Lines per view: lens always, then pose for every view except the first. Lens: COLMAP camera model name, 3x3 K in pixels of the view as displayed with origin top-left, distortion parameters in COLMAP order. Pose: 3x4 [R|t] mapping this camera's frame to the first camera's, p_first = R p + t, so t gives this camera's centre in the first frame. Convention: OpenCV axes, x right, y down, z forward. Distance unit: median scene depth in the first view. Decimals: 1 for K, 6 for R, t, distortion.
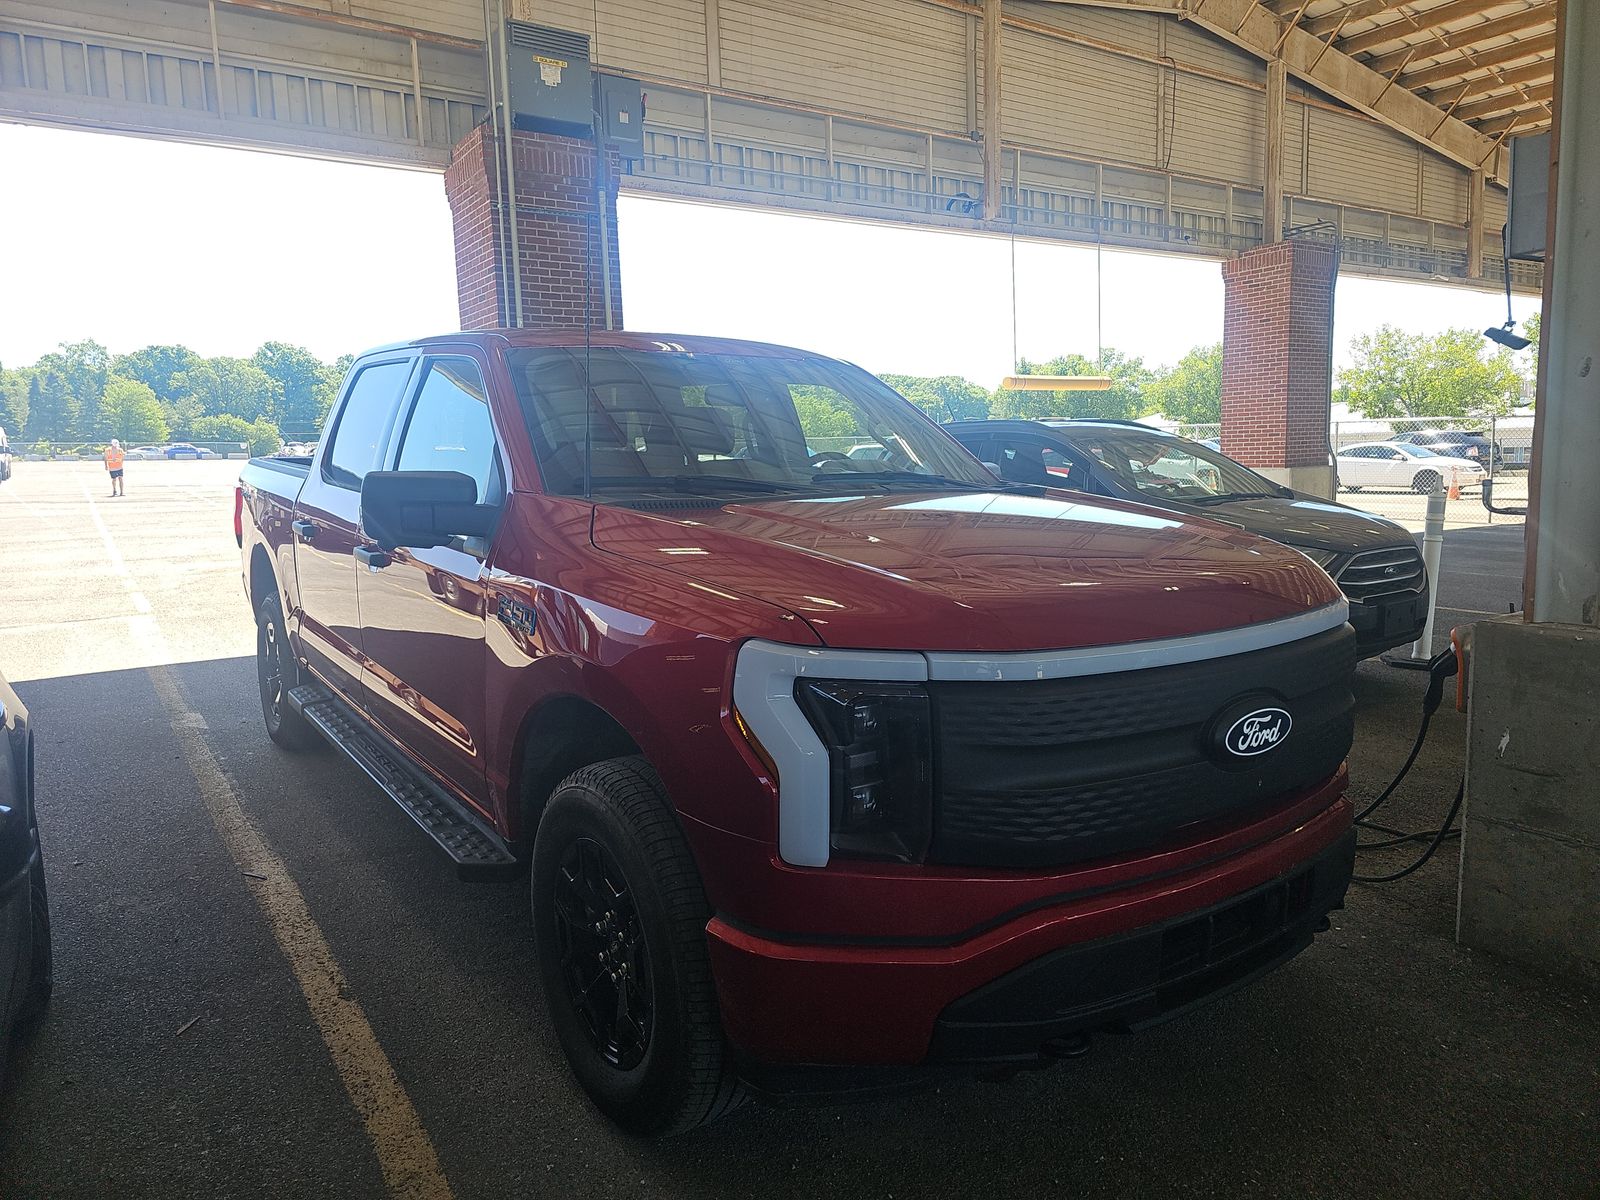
lens RADIAL K [[1086.4, 0, 777.7], [0, 1086.4, 596.1], [0, 0, 1]] dist [0.046691, -0.042241]
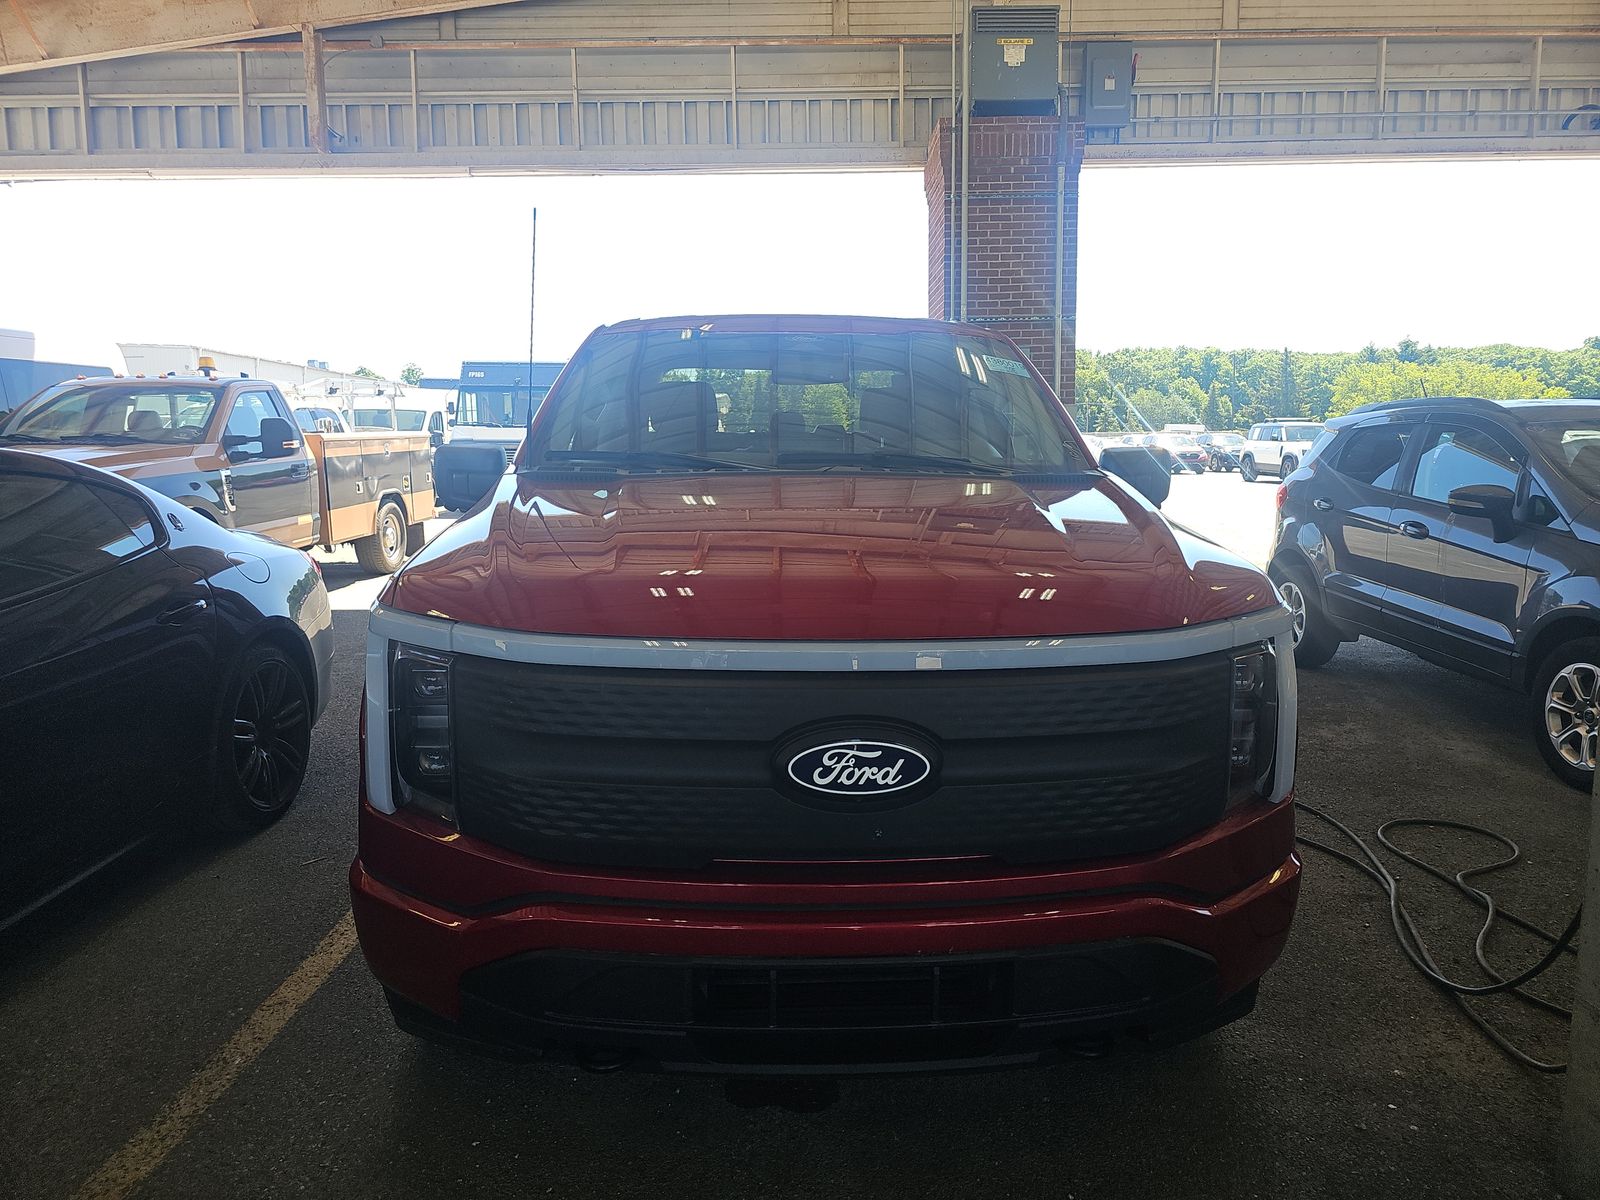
lens RADIAL K [[1086.4, 0, 777.7], [0, 1086.4, 596.1], [0, 0, 1]] dist [0.046691, -0.042241]
pose [[0.832487, 0.085723, -0.547373, 0.190895], [-0.081426, 0.996160, 0.032169, -0.005734], [0.548029, 0.017790, 0.836270, 0.066787]]
